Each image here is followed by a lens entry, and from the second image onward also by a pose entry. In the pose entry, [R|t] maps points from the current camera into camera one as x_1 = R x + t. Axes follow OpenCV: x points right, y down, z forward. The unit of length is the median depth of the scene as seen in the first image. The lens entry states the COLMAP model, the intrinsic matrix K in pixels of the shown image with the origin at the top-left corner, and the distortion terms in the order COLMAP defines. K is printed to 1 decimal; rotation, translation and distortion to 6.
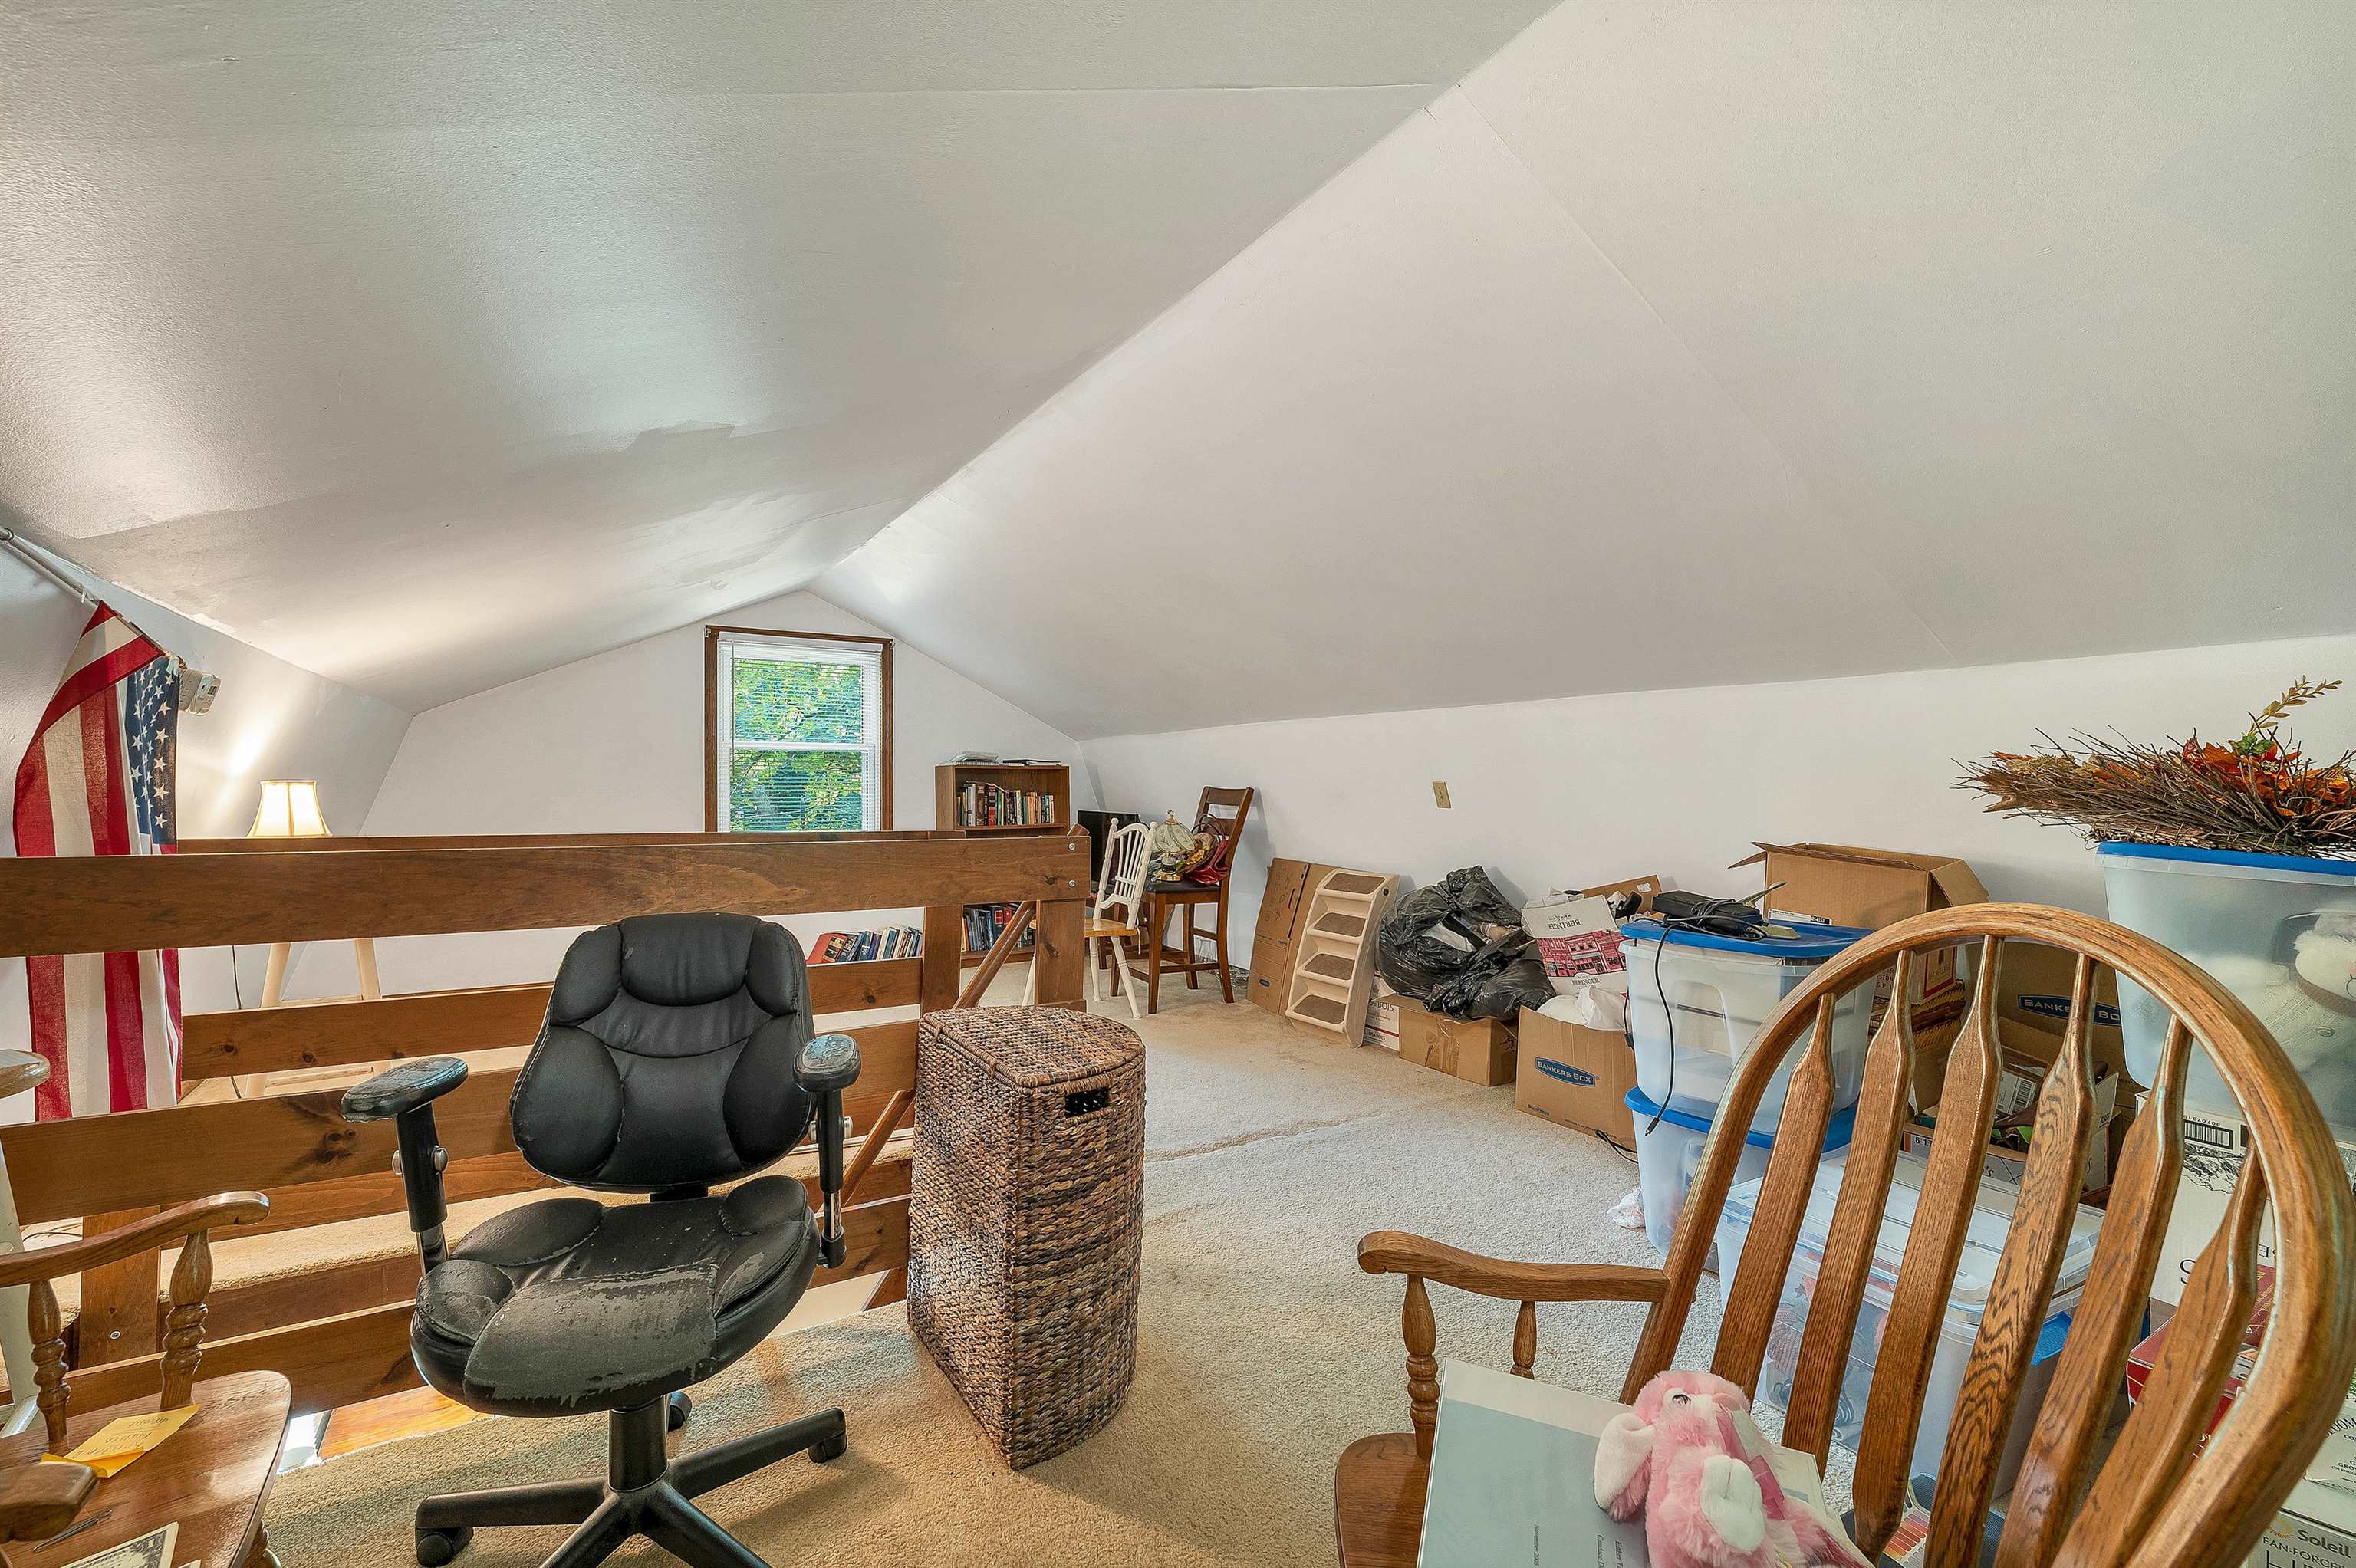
lens RADIAL K [[962.1, 0, 1159.6], [0, 962.1, 786.4], [0, 0, 1]] dist [-0.000724, 0.000147]
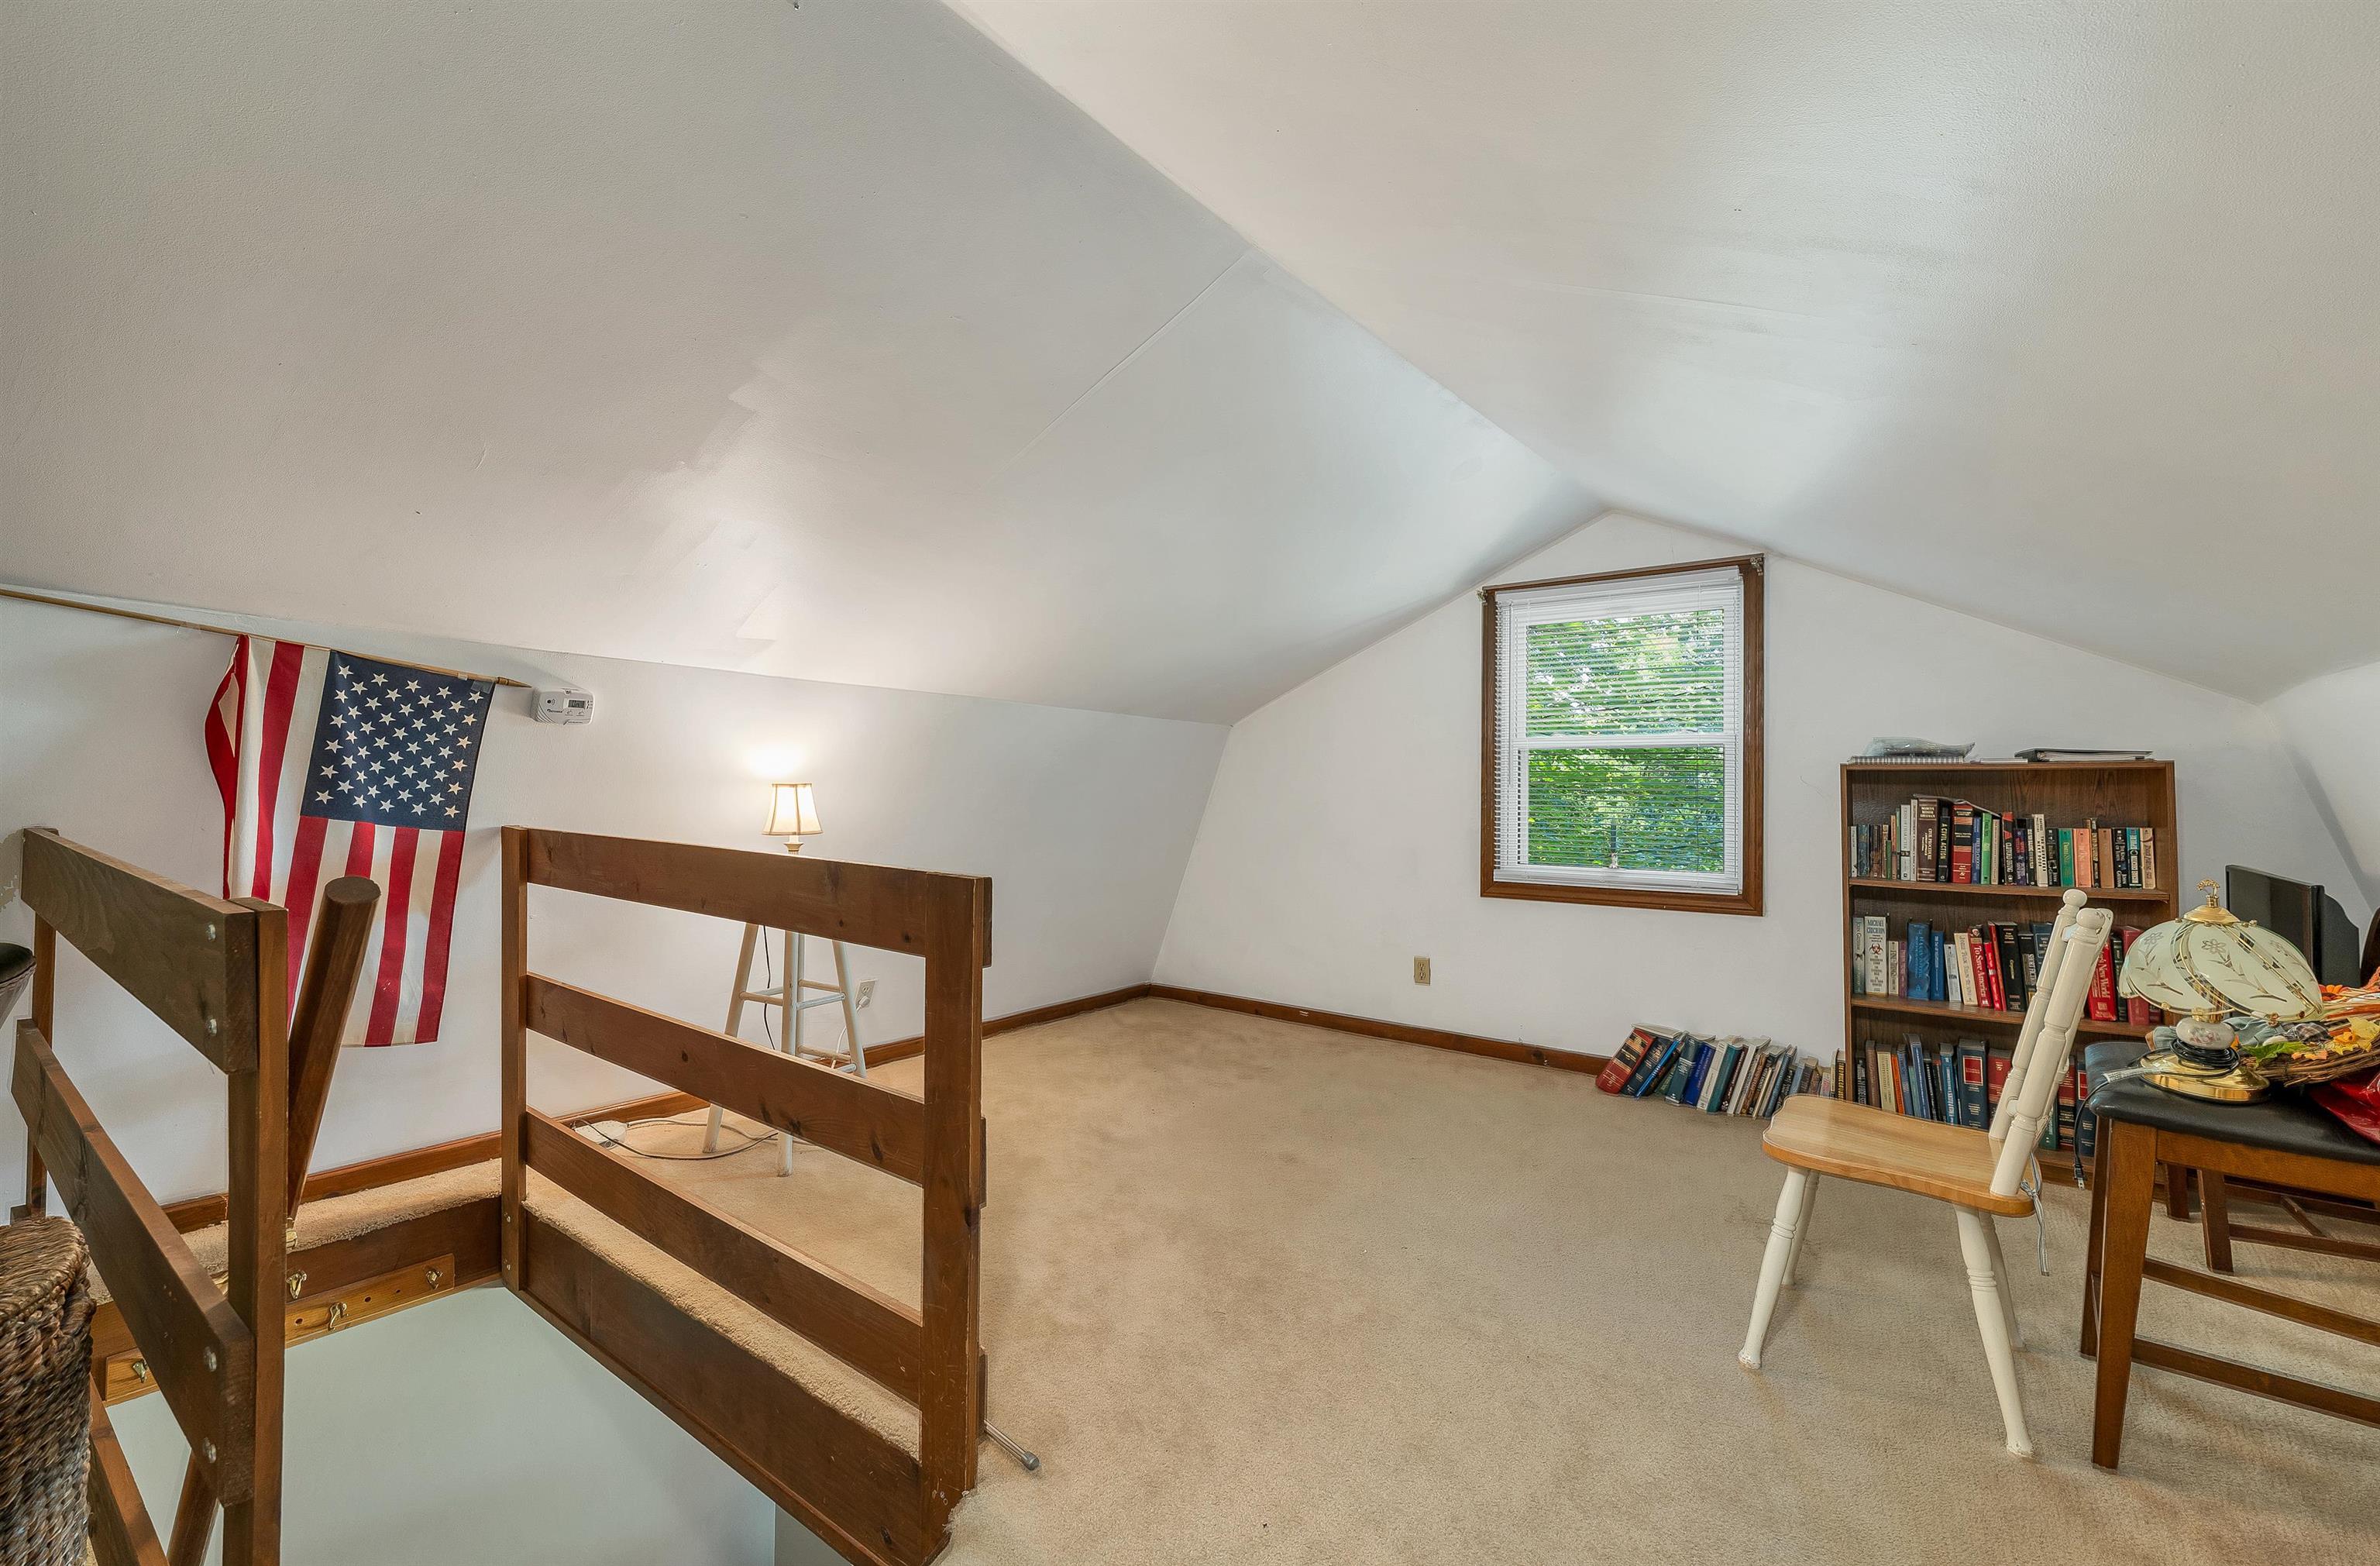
lens RADIAL K [[984.0, 0, 1190.0], [0, 984.0, 783.0], [0, 0, 1]] dist [-0.001250, -0.000179]
pose [[0.366969, -0.008398, -0.930195, 0.158904], [-0.012558, 0.999823, -0.013981, 0.000667], [0.930148, 0.016812, 0.366799, 0.450462]]
